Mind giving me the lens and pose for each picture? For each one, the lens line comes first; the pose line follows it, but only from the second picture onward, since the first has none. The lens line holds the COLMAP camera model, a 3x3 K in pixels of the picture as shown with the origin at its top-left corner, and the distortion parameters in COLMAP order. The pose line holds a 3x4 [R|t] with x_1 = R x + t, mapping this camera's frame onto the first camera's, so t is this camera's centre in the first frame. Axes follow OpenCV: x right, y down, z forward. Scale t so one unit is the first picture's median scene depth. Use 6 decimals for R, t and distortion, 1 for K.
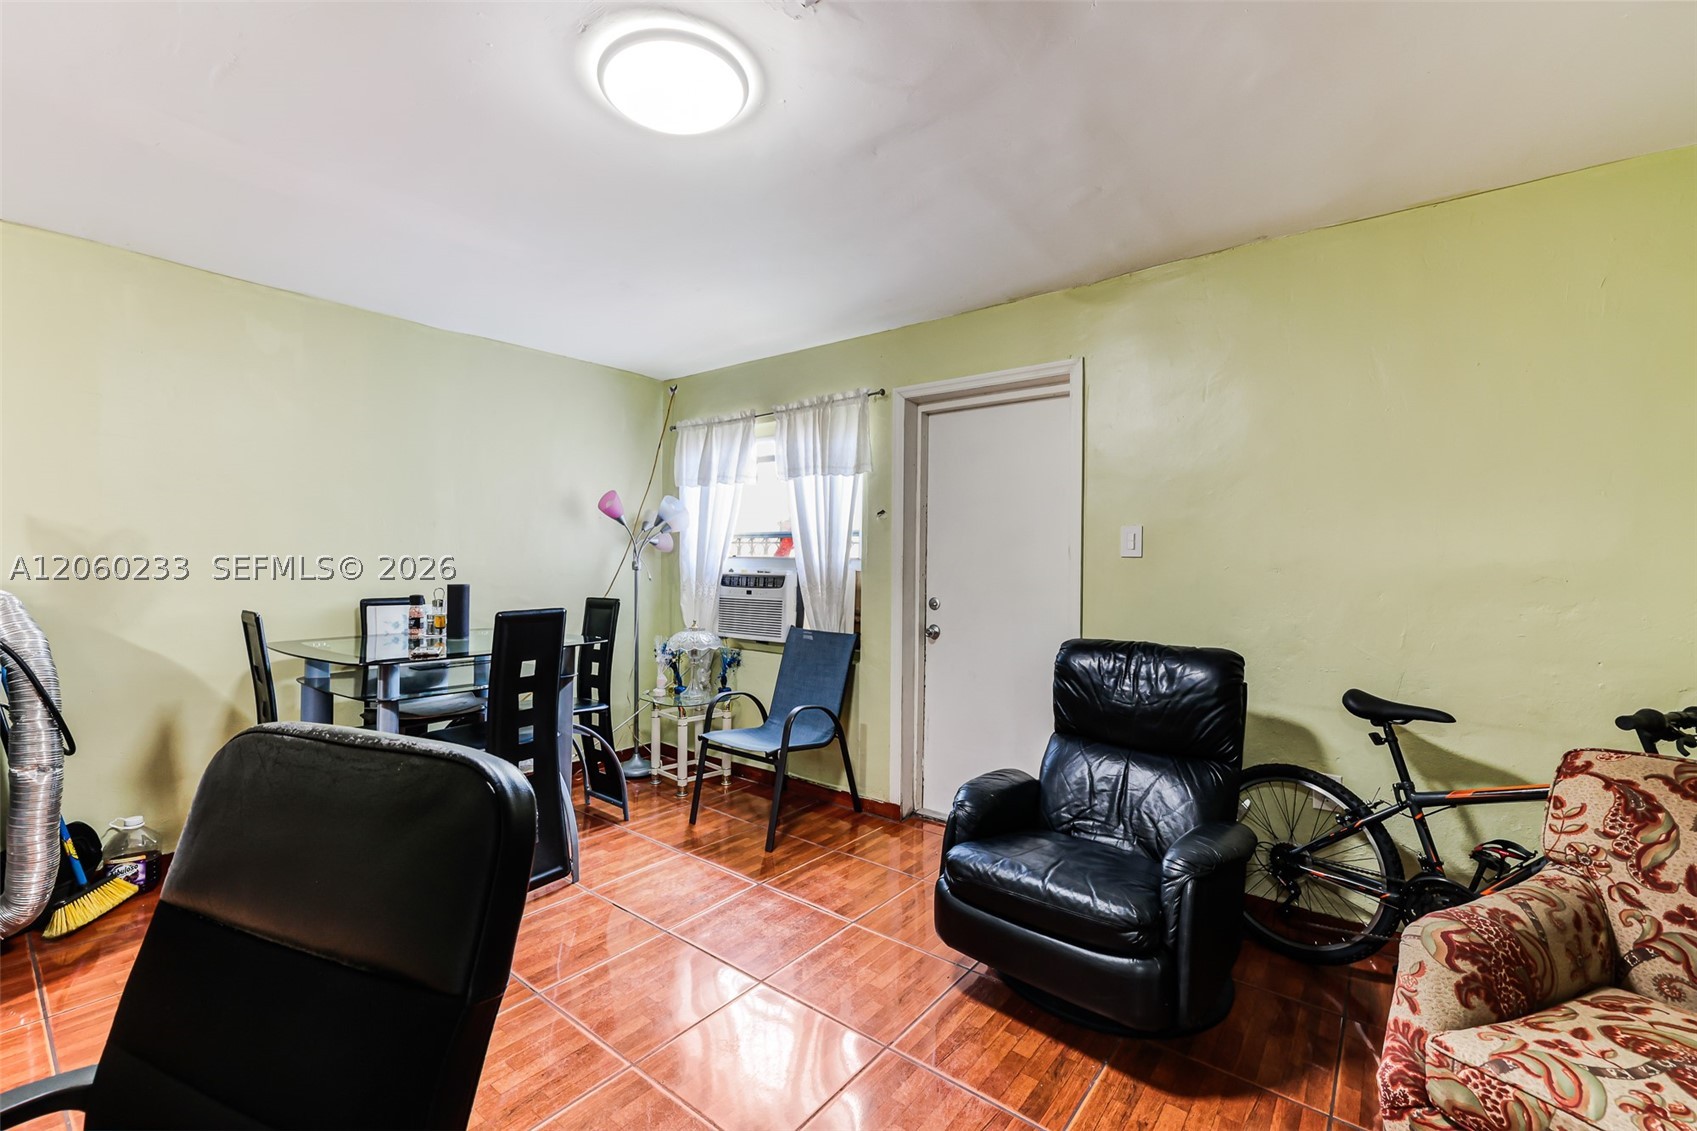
lens RADIAL K [[712.6, 0, 837.1], [0, 712.6, 555.1], [0, 0, 1]] dist [0.000008, -0.000091]
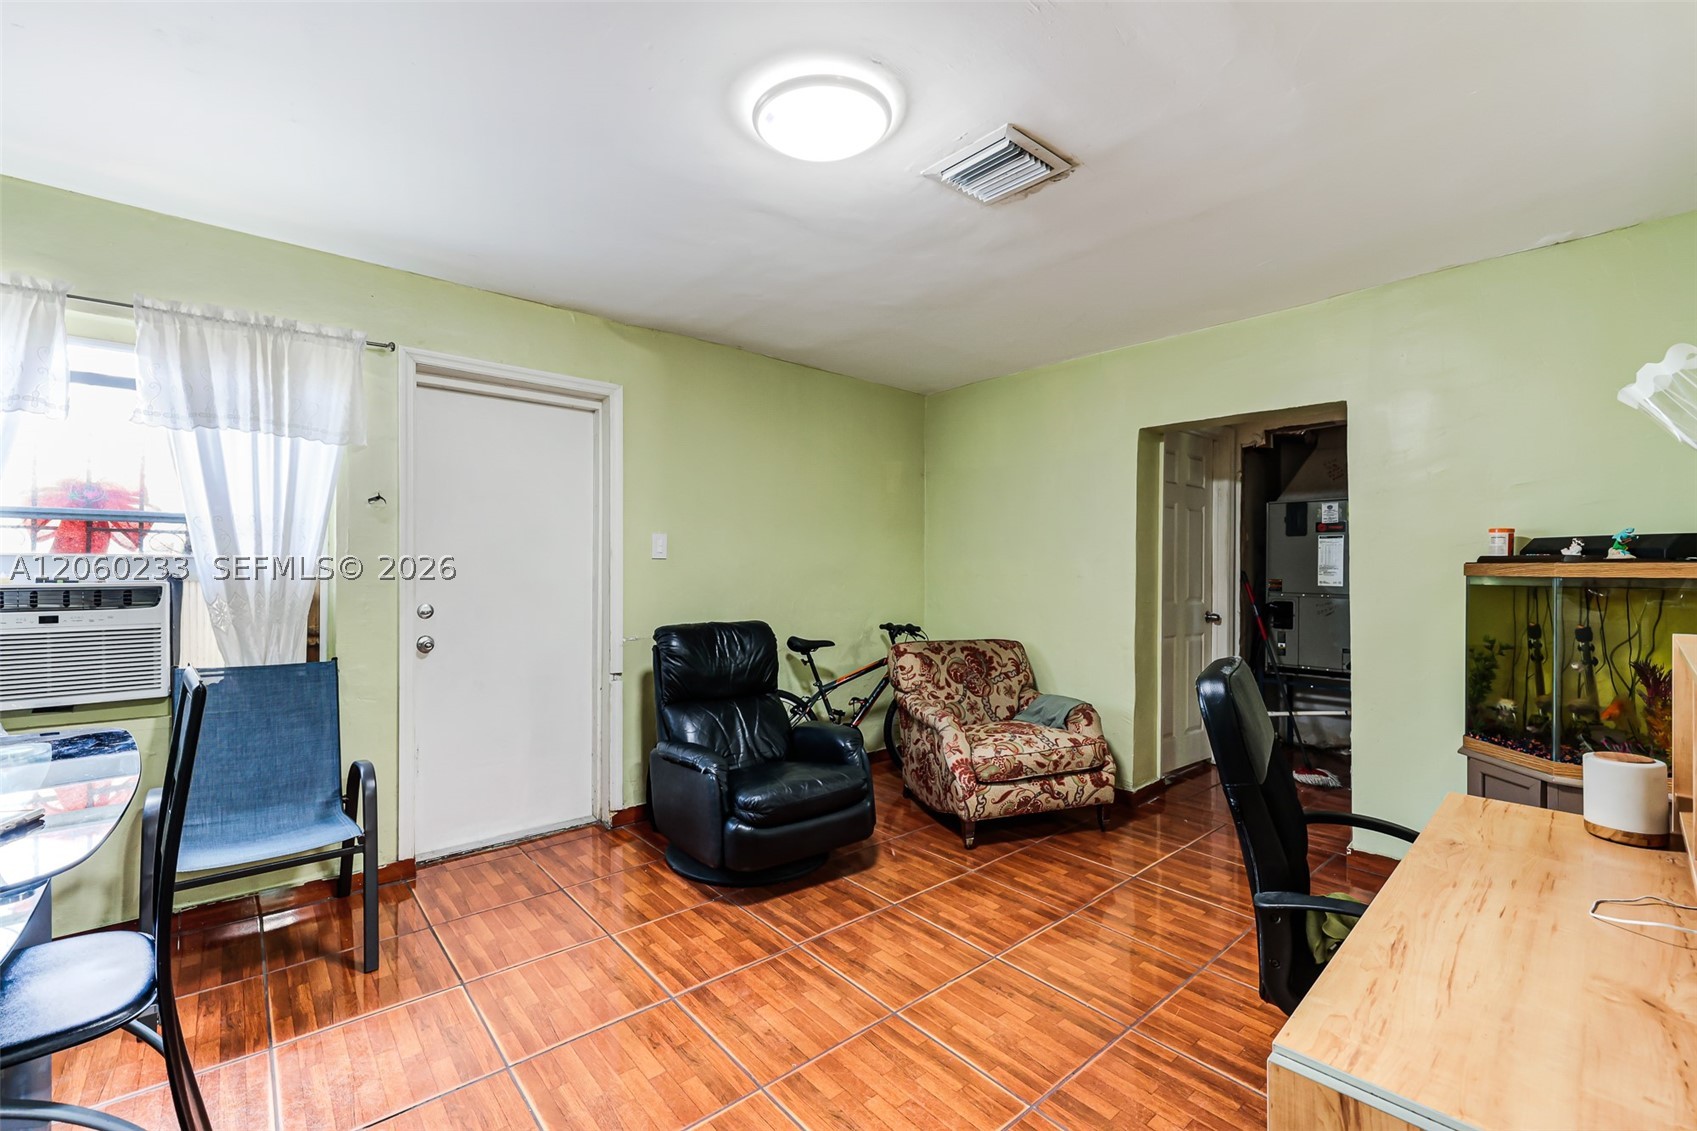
lens RADIAL K [[721.8, 0, 813.9], [0, 721.8, 569.8], [0, 0, 1]] dist [-0.002671, -0.000301]
pose [[0.204771, -0.013393, 0.978718, -0.961403], [-0.013330, 0.999776, 0.016470, -0.003374], [-0.978719, -0.016419, 0.204546, 0.584634]]
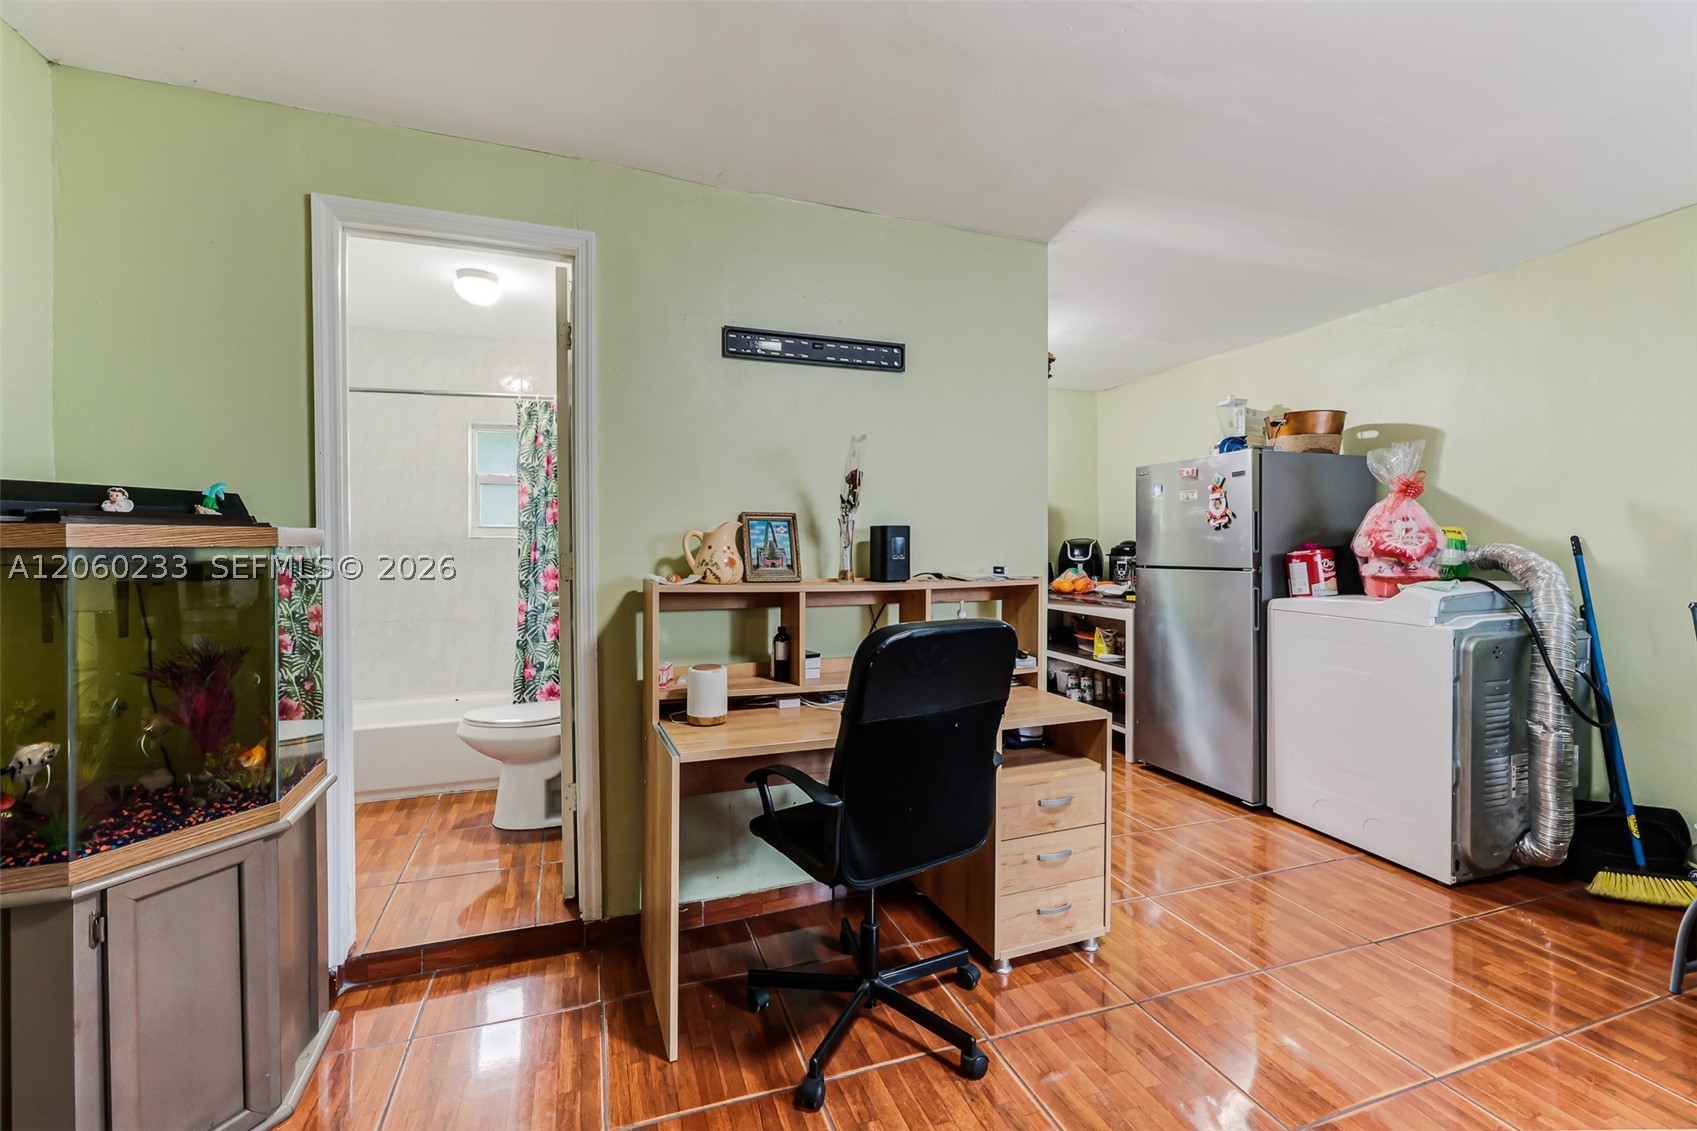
lens RADIAL K [[752.7, 0, 850.7], [0, 752.7, 539.4], [0, 0, 1]] dist [0.001881, 0.000094]
pose [[-0.530458, -0.012203, -0.847624, 0.474600], [0.004577, 0.999841, -0.017260, 0.017445], [0.847699, -0.013035, -0.530317, 0.682647]]
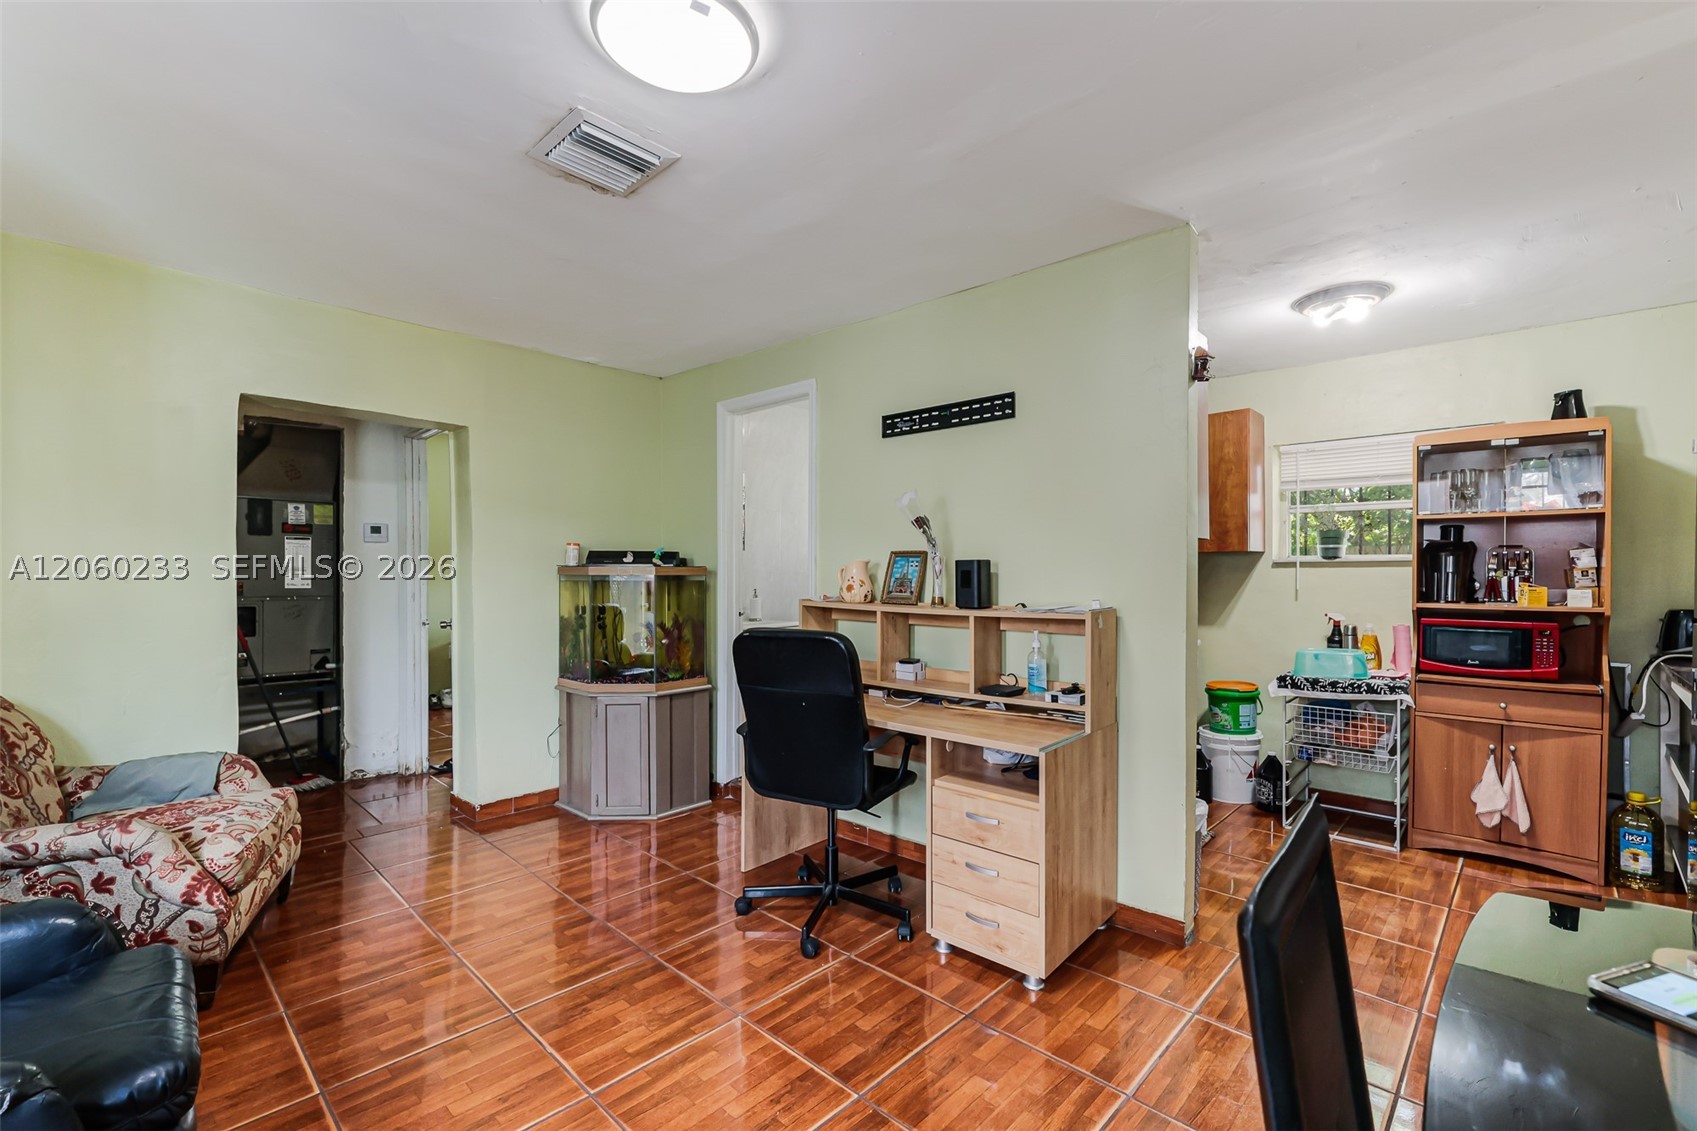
lens RADIAL K [[730.9, 0, 839.5], [0, 730.9, 576.8], [0, 0, 1]] dist [-0.001443, 0.000264]
pose [[-0.996343, -0.011079, 0.084724, -0.389478], [-0.011670, 0.999911, -0.006483, 0.018991], [-0.084644, -0.007448, -0.996383, 1.406339]]
